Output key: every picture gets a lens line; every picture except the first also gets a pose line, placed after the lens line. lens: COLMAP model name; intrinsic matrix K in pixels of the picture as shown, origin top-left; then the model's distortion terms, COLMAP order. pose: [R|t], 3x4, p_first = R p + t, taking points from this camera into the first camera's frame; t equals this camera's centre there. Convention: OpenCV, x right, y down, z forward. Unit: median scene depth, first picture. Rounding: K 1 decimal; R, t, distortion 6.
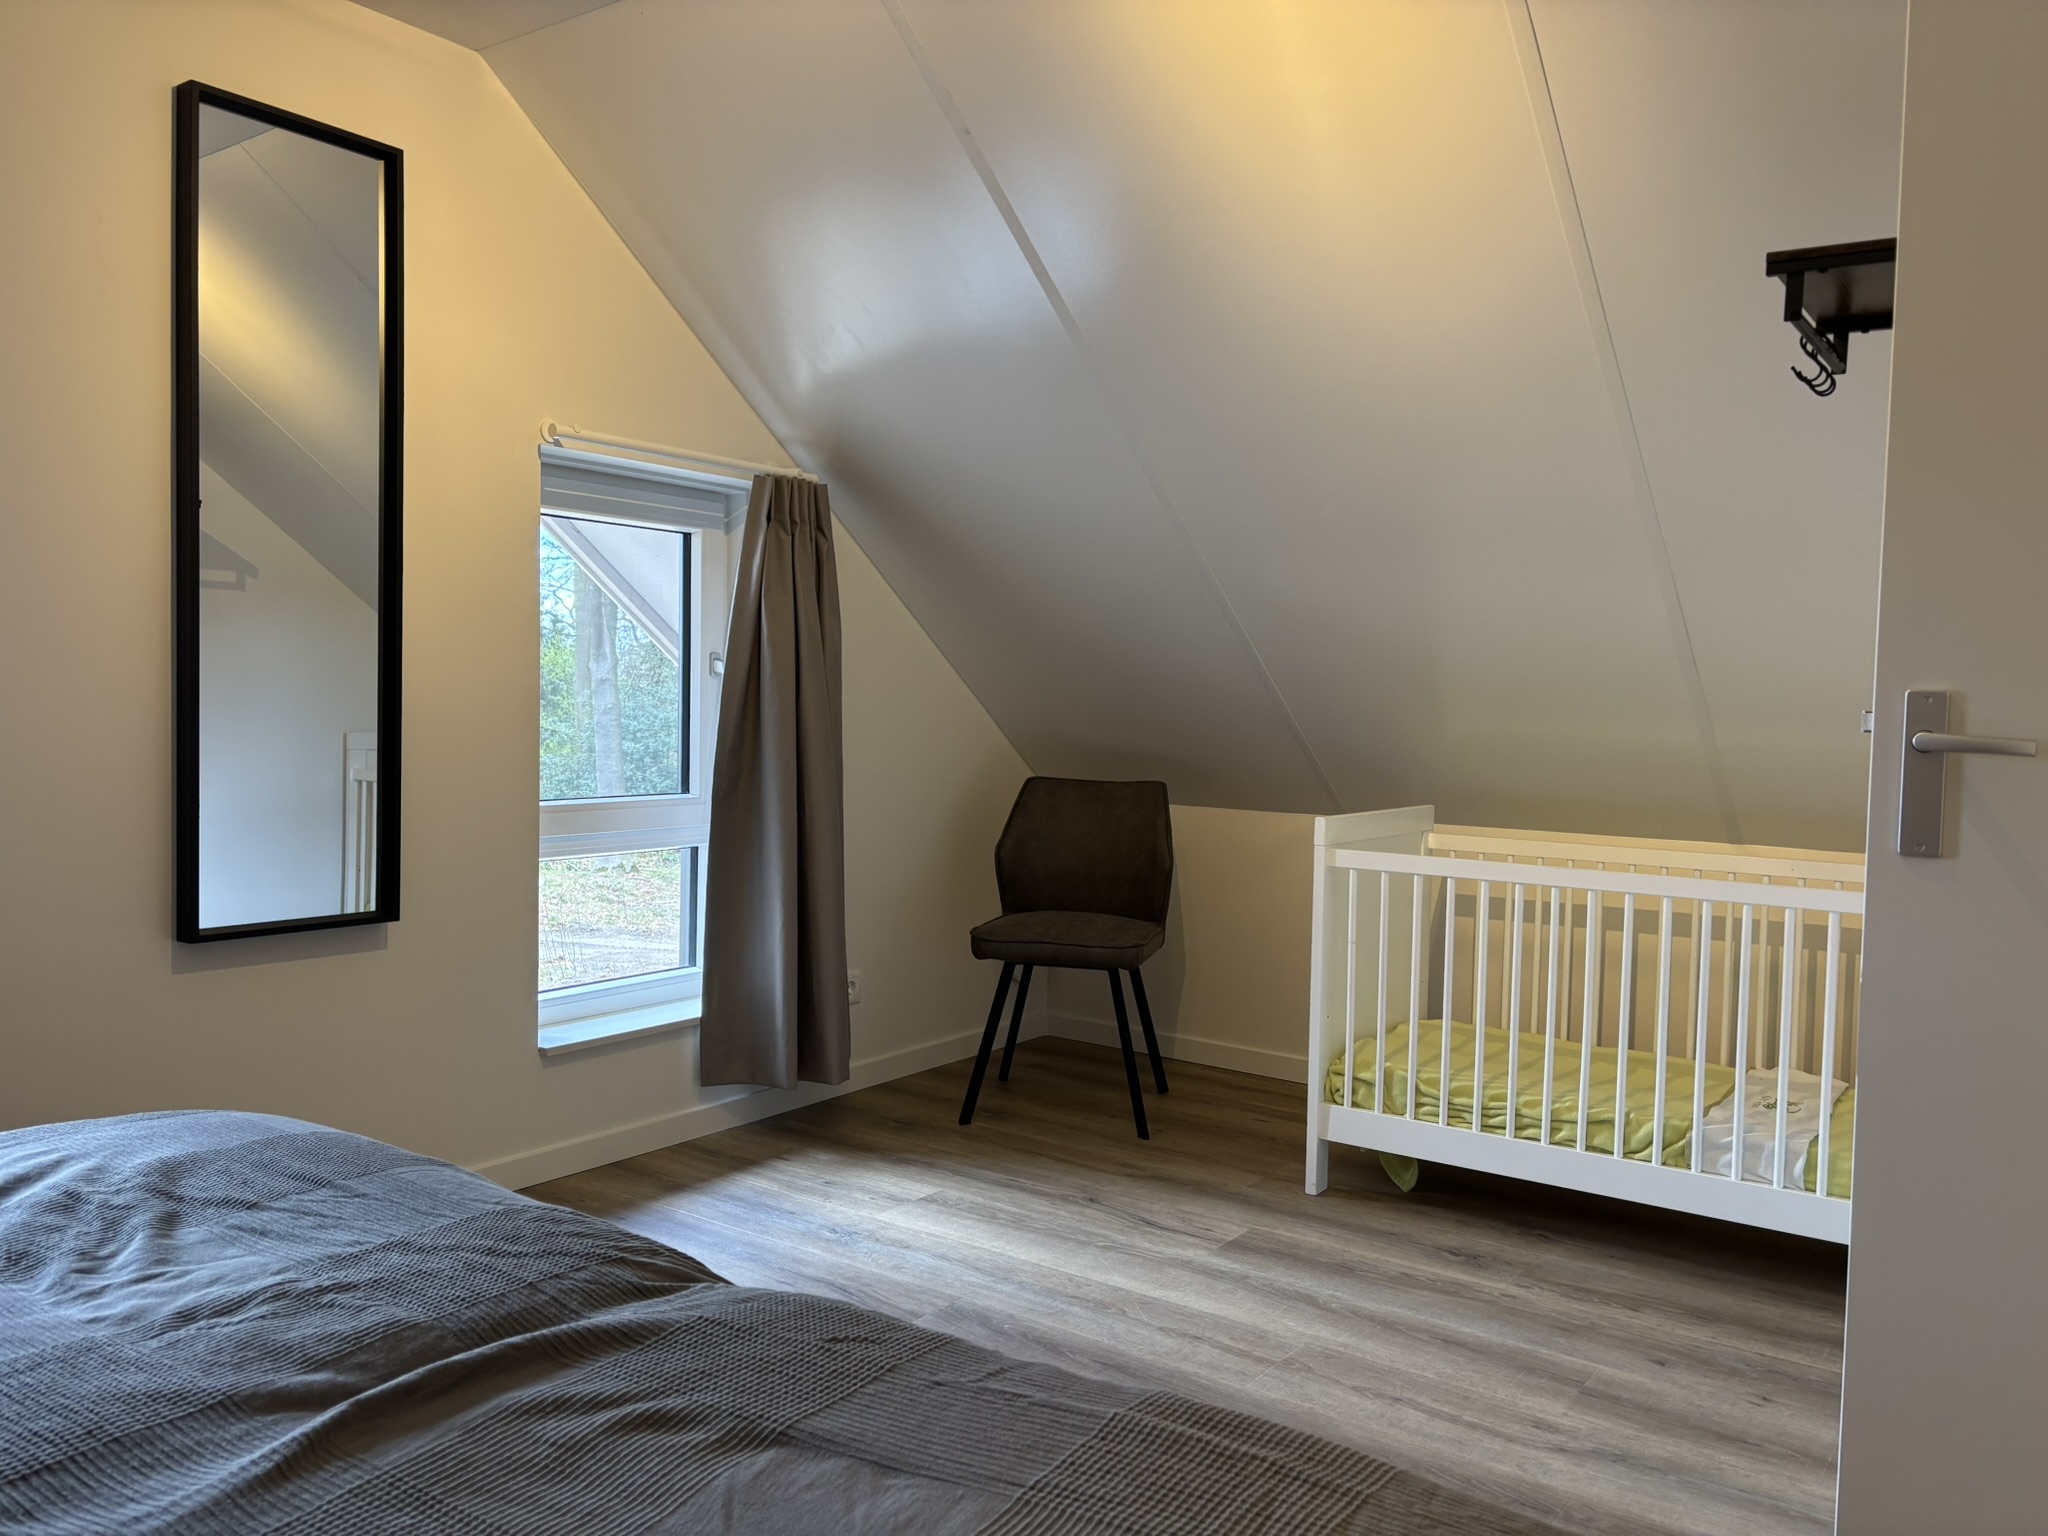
lens RADIAL K [[1536.3, 0, 1032.6], [0, 1536.3, 772.1], [0, 0, 1]] dist [0.002001, -0.002875]
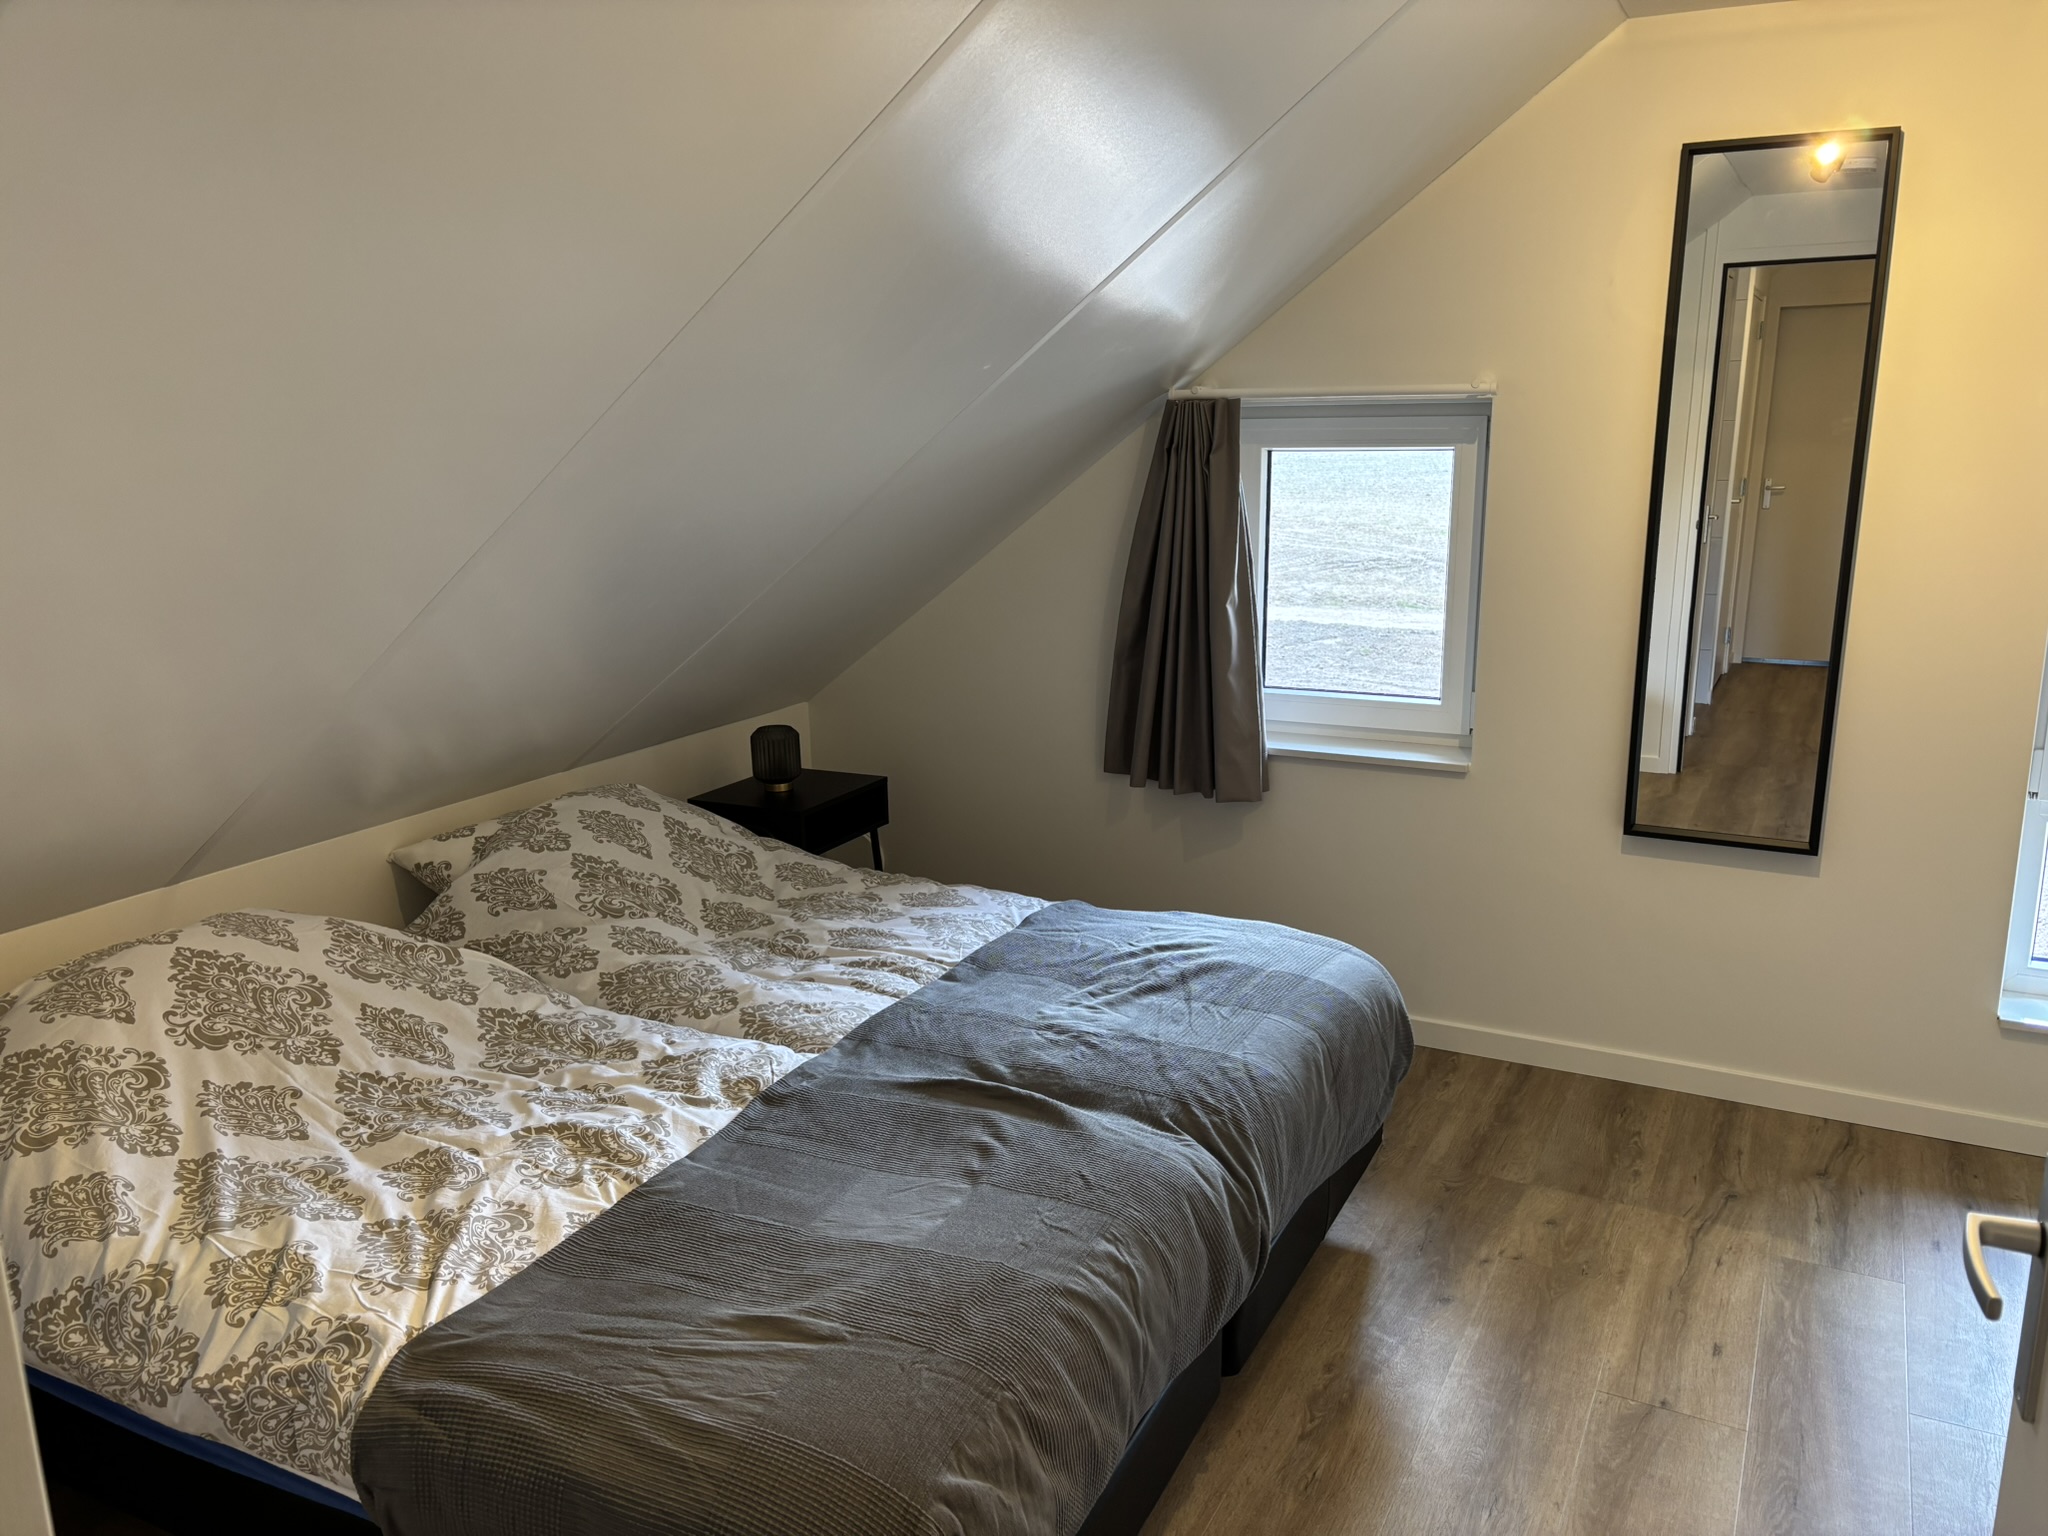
lens RADIAL K [[1536.3, 0, 1031.2], [0, 1536.3, 769.2], [0, 0, 1]] dist [0.002001, -0.002875]
pose [[0.118861, 0.197125, -0.973146, 1.360736], [-0.029472, 0.980363, 0.194987, -0.379856], [0.992473, 0.005505, 0.122337, 0.707241]]
